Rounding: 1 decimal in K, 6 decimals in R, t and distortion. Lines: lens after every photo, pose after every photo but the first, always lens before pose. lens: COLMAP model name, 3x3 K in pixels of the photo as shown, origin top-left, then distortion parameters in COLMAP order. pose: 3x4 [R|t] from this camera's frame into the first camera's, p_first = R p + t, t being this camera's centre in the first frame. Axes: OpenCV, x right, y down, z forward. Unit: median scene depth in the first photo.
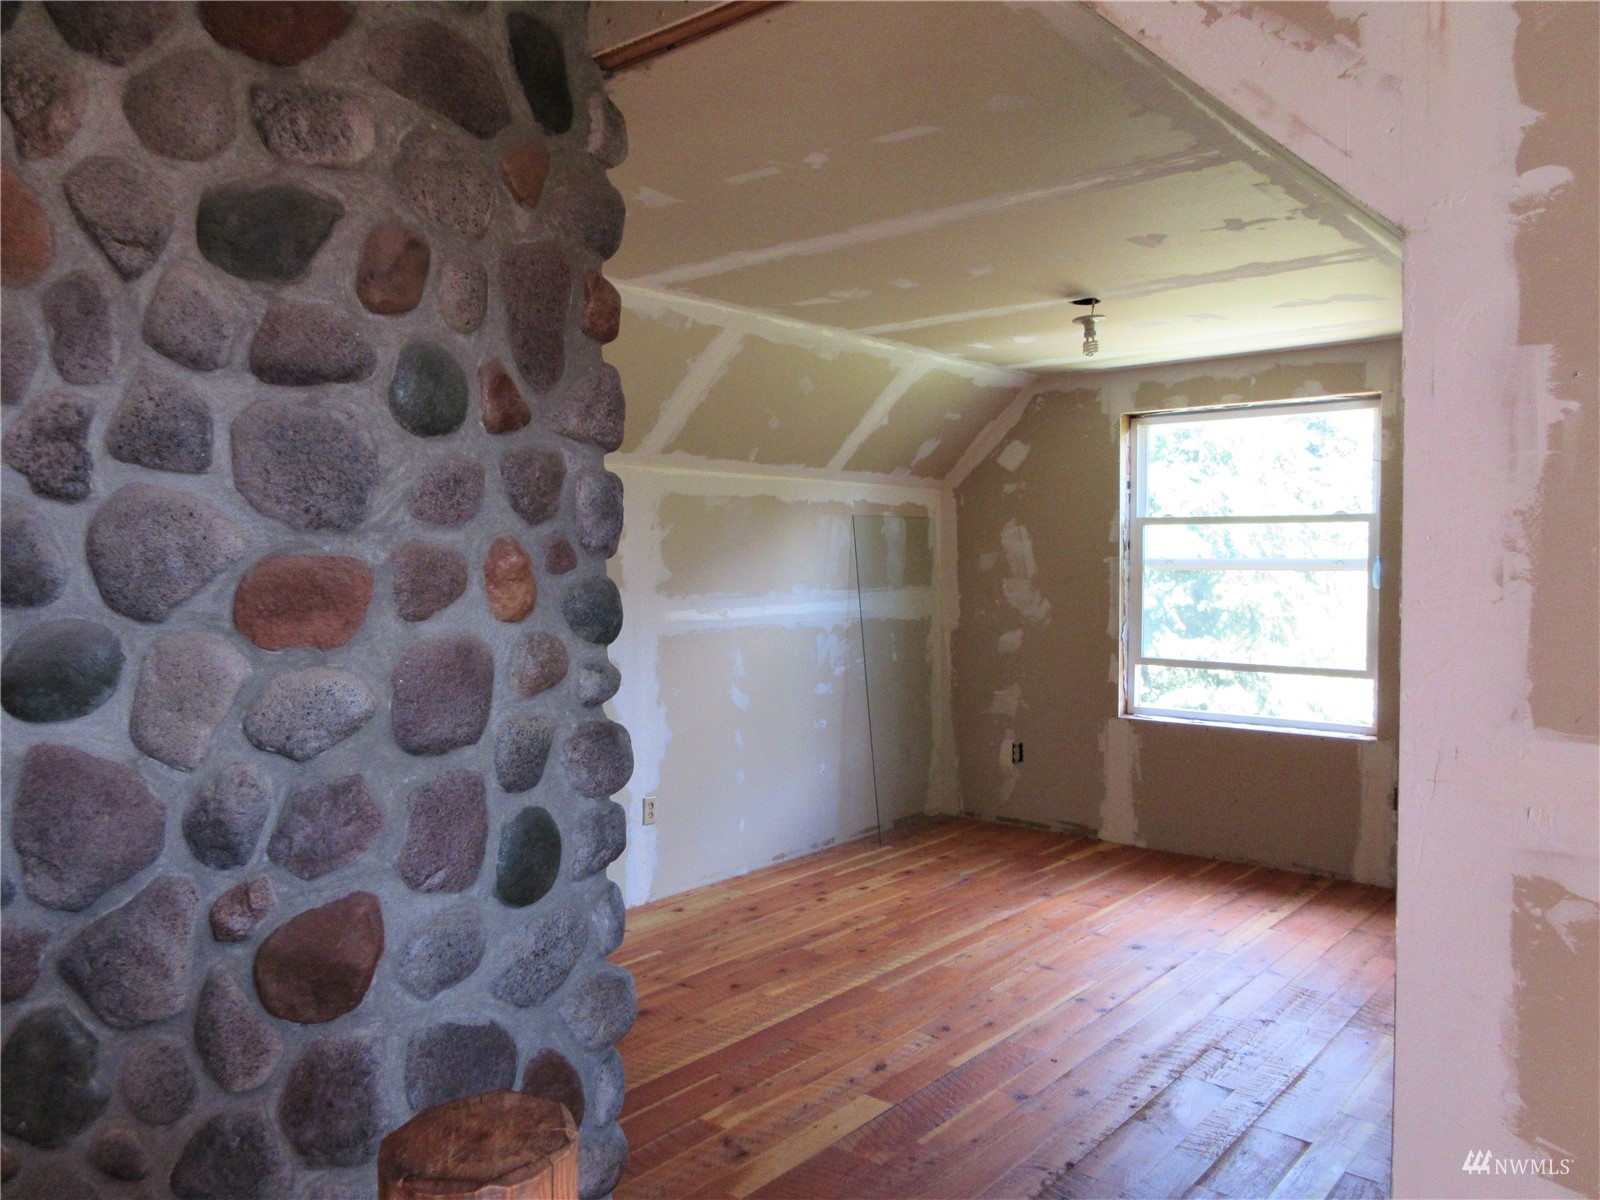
lens RADIAL K [[1154.7, 0, 800.0], [0, 1154.7, 600.0], [0, 0, 1]] dist [0.002989, -0.002646]
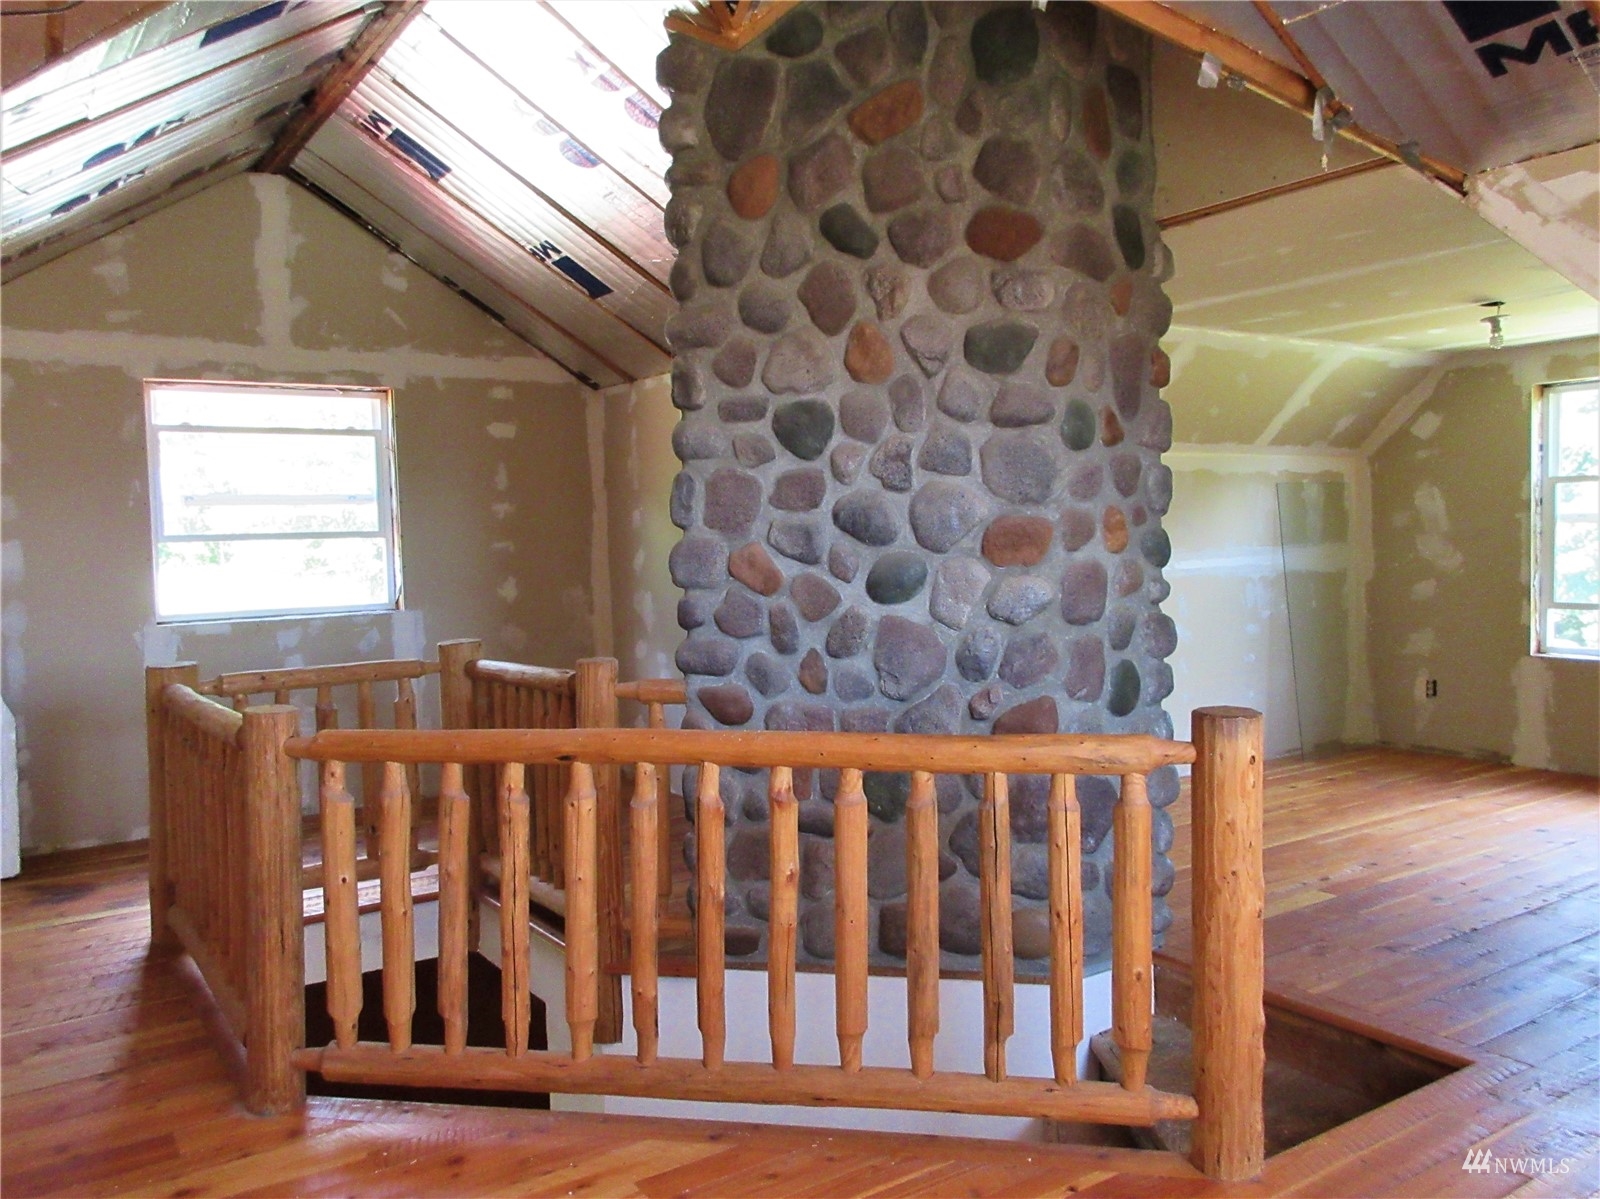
lens RADIAL K [[1244.8, 0, 797.4], [0, 1244.8, 589.8], [0, 0, 1]] dist [0.006557, 0.005485]
pose [[0.960471, -0.005769, -0.278322, -0.190900], [0.008596, 0.999923, 0.008941, 0.055015], [0.278249, -0.010980, 0.960446, -0.977147]]
